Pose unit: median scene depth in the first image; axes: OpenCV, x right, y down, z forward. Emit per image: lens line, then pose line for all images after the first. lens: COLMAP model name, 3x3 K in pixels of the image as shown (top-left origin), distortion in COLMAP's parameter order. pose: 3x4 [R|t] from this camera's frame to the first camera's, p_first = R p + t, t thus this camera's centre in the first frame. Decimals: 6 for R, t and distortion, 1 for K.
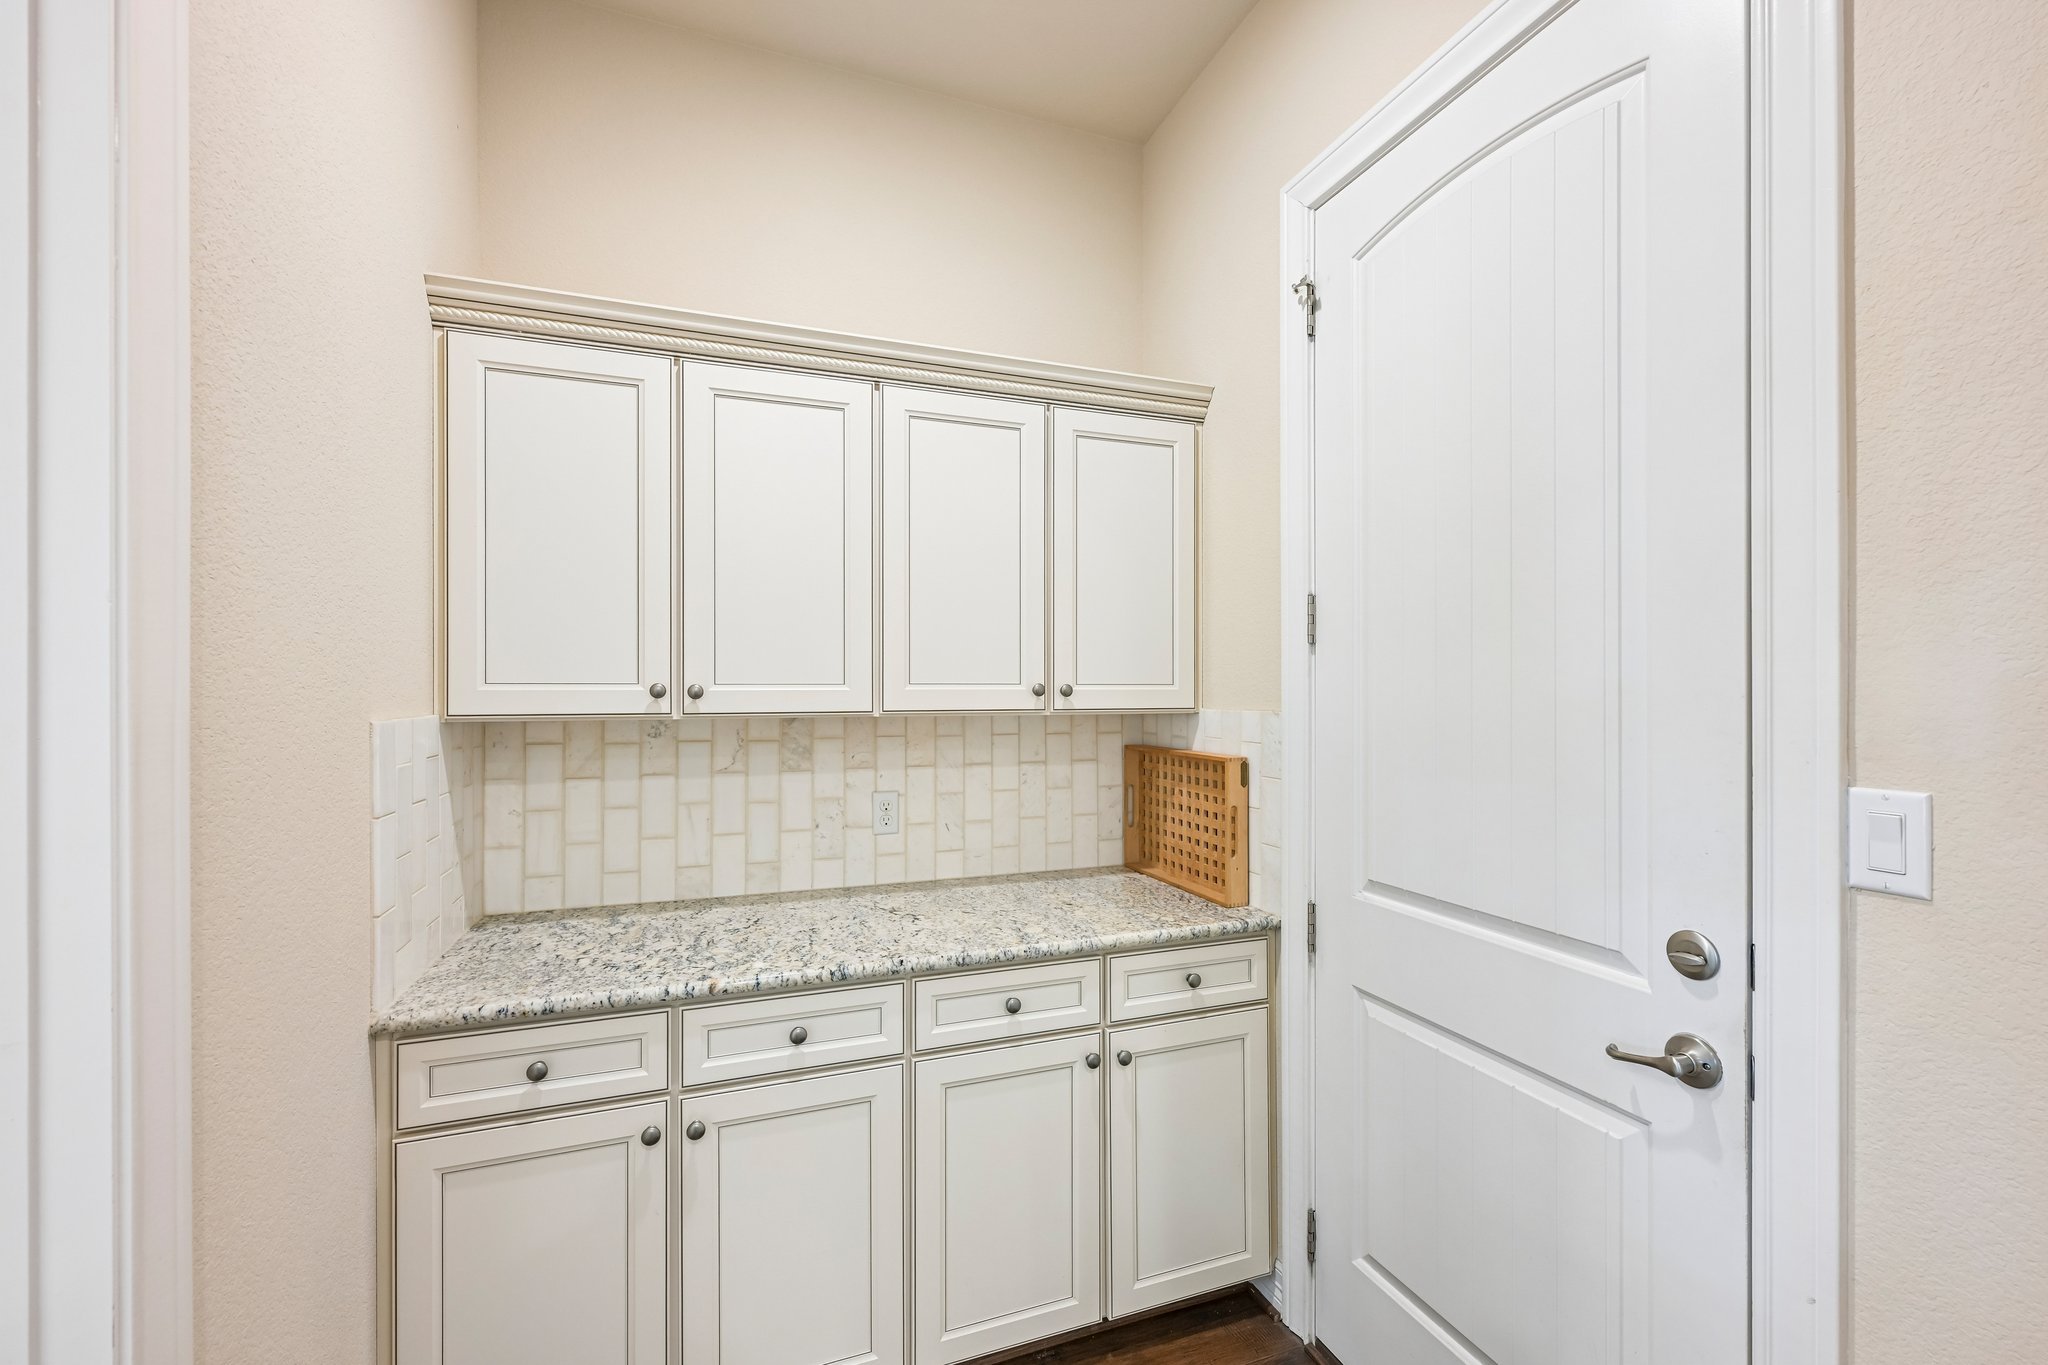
lens RADIAL K [[841.1, 0, 1026.8], [0, 841.1, 685.3], [0, 0, 1]] dist [-0.000269, 0.000186]
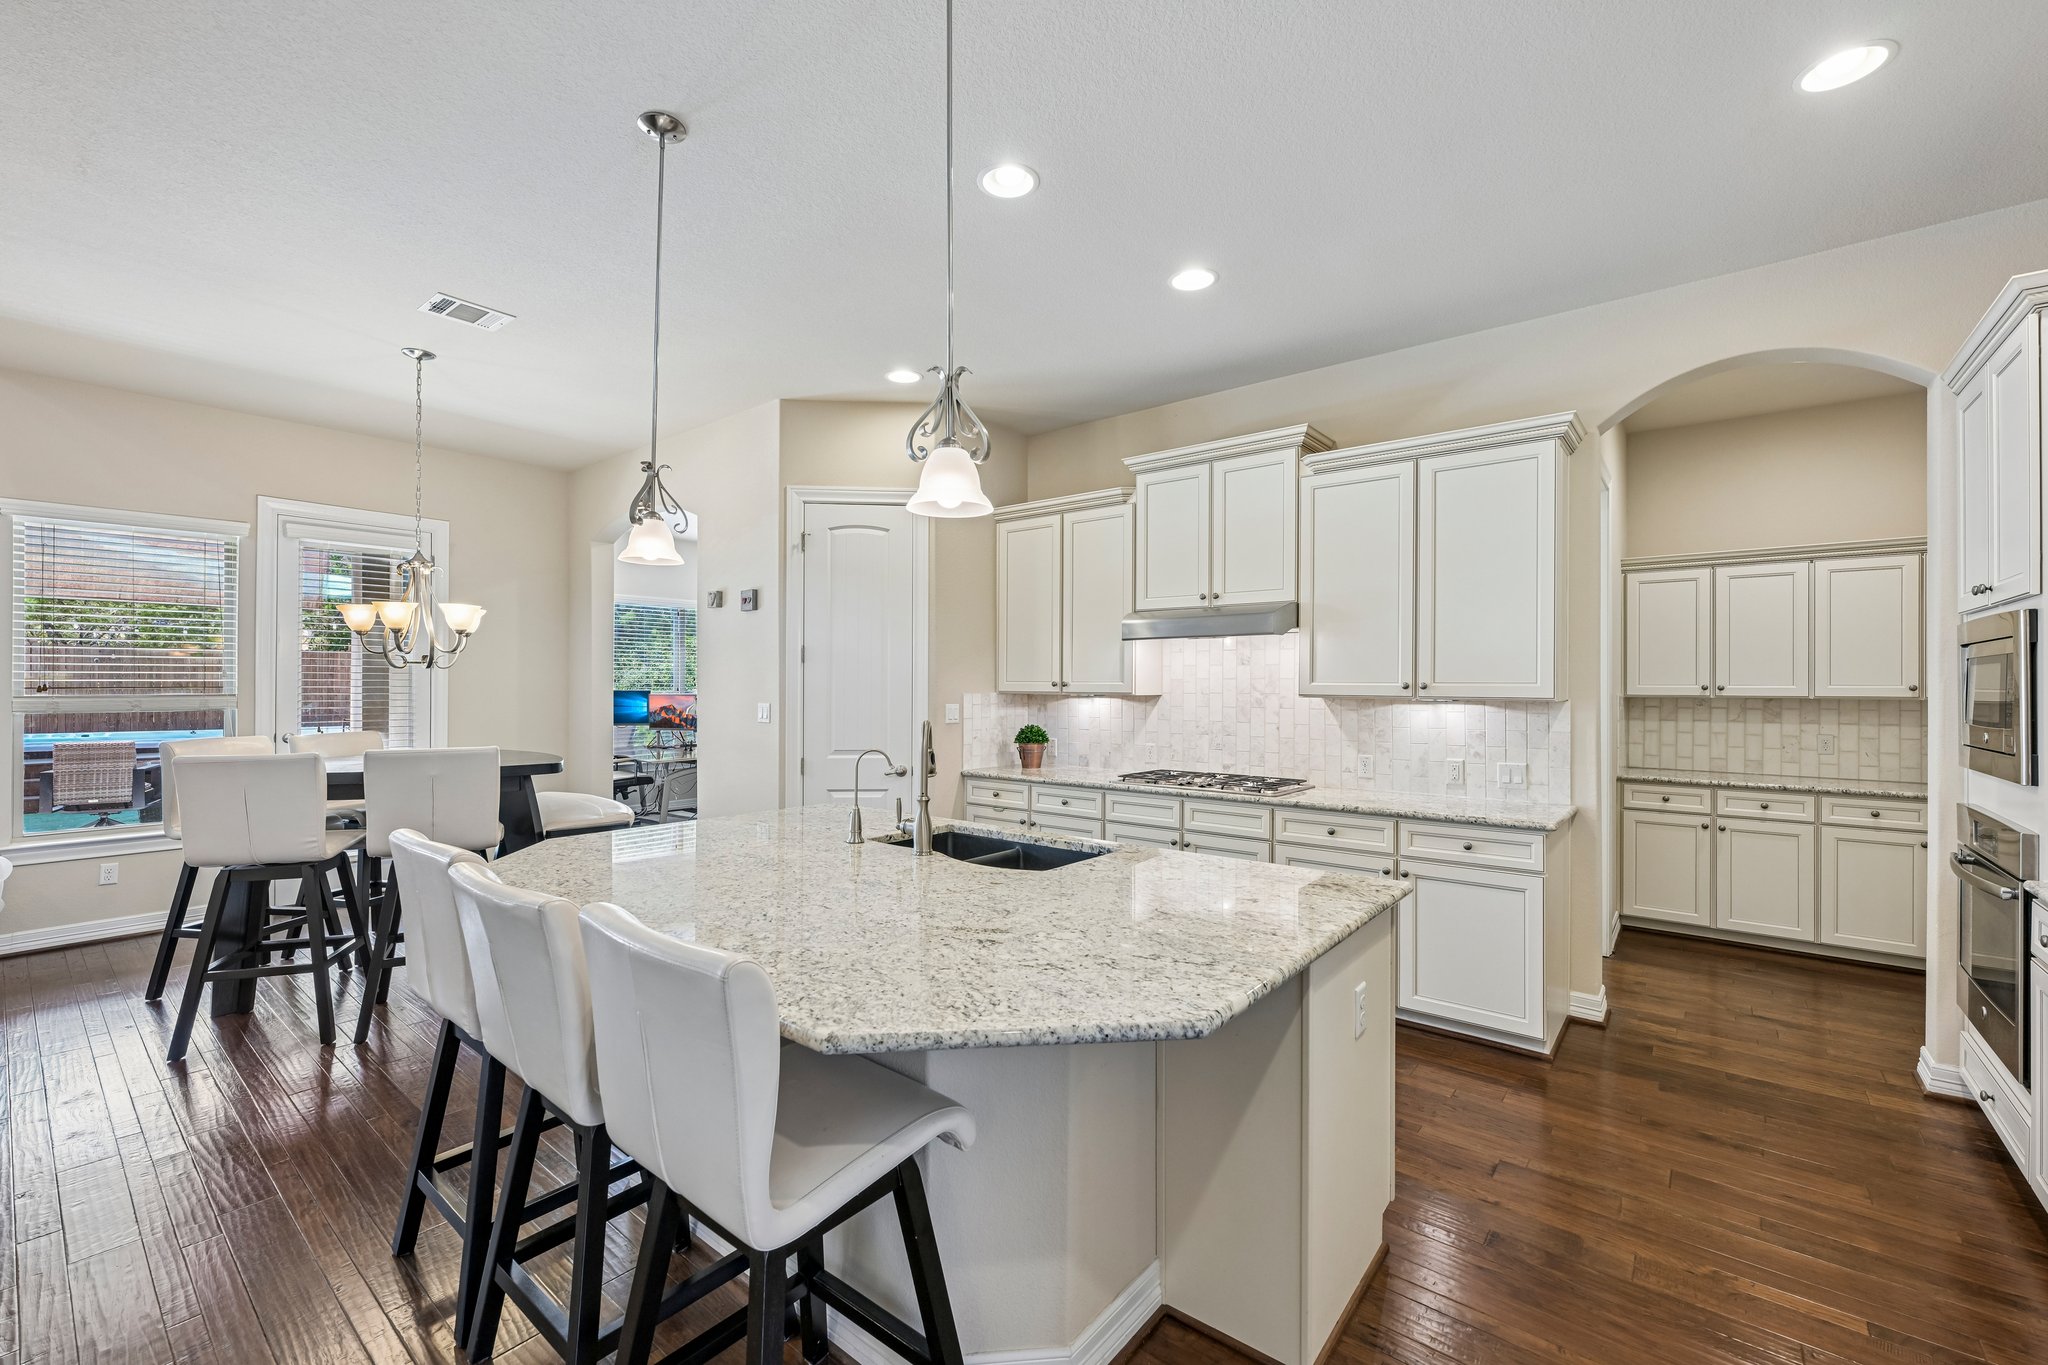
lens RADIAL K [[841.1, 0, 1026.8], [0, 841.1, 685.3], [0, 0, 1]] dist [-0.000269, 0.000186]
pose [[0.501442, 0.002739, -0.865187, 0.852083], [0.000518, 0.999994, 0.003467, -0.011543], [0.865191, -0.002187, 0.501438, -2.355258]]
